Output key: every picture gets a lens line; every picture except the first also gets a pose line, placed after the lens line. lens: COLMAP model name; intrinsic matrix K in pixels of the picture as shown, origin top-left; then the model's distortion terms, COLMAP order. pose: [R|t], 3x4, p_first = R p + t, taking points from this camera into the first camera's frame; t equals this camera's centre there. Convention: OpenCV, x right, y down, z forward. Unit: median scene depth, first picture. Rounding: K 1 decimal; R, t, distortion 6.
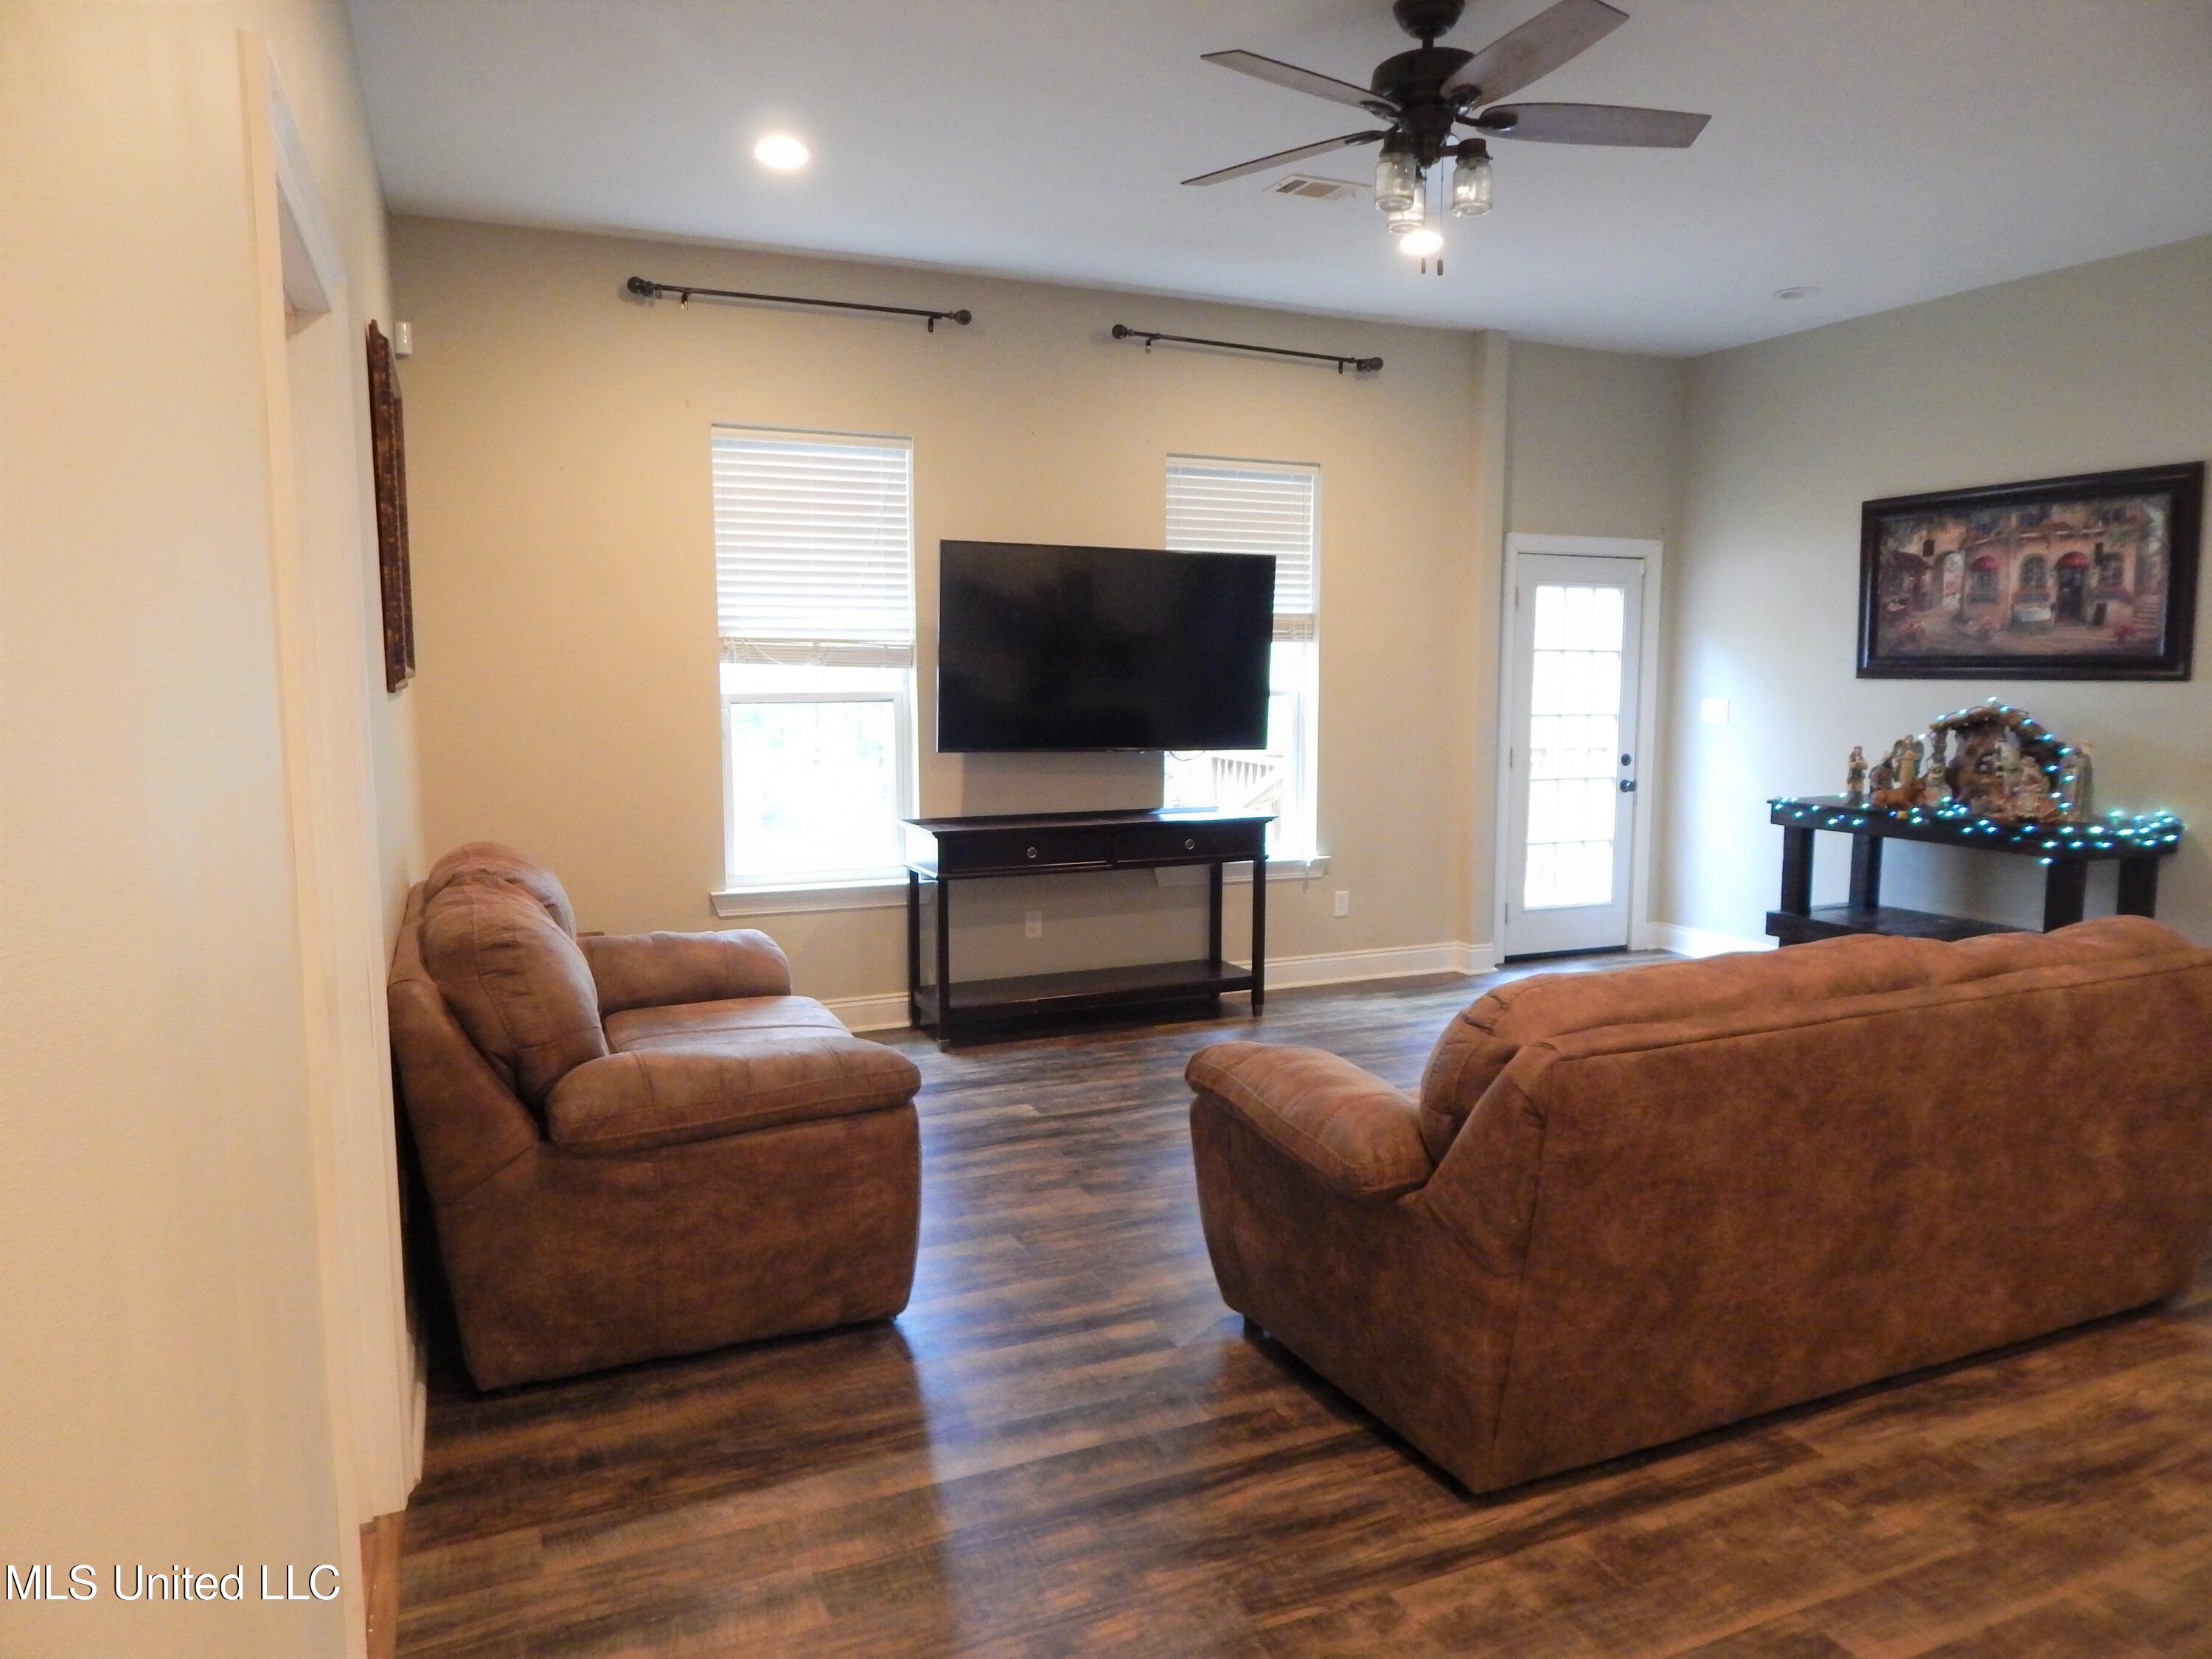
lens RADIAL K [[1463.9, 0, 1112.5], [0, 1463.9, 827.0], [0, 0, 1]] dist [0.015786, -0.011819]
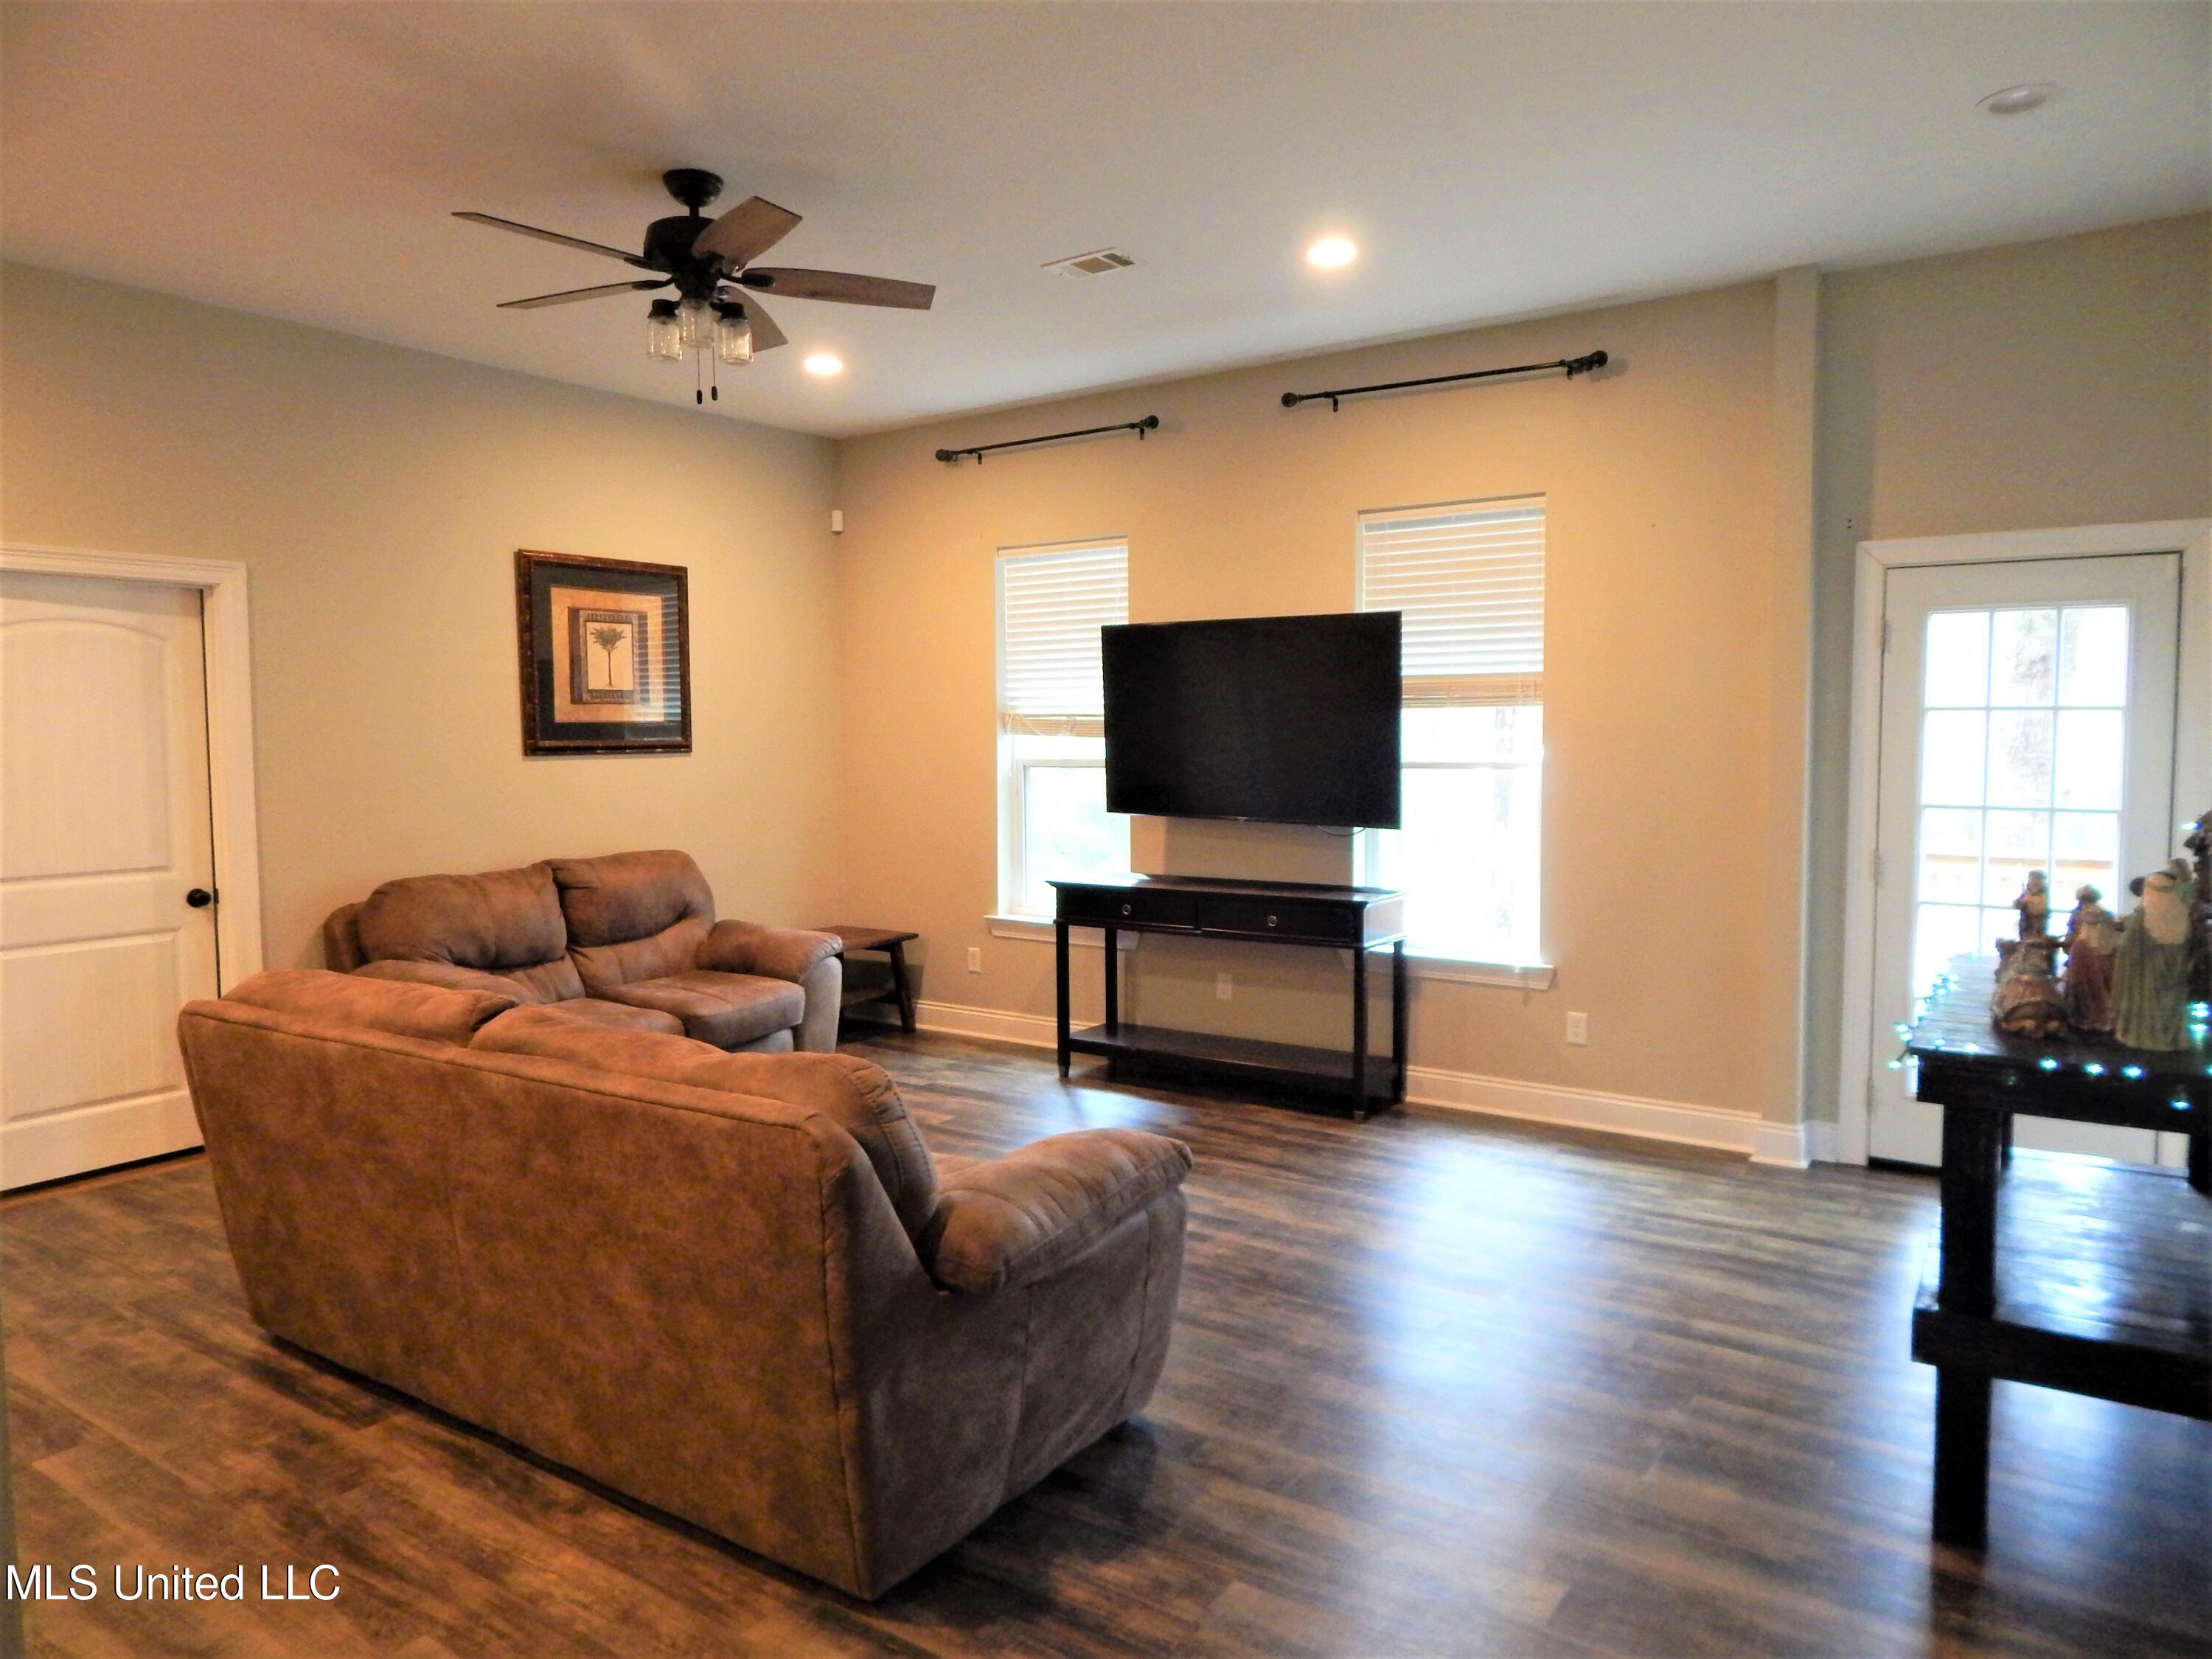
lens RADIAL K [[1463.9, 0, 1112.2], [0, 1463.9, 826.8], [0, 0, 1]] dist [0.015786, -0.011819]
pose [[0.511526, 0.050414, -0.857788, 0.871816], [-0.088732, 0.996040, 0.005626, -0.048602], [0.854674, 0.073236, 0.513974, 0.441601]]
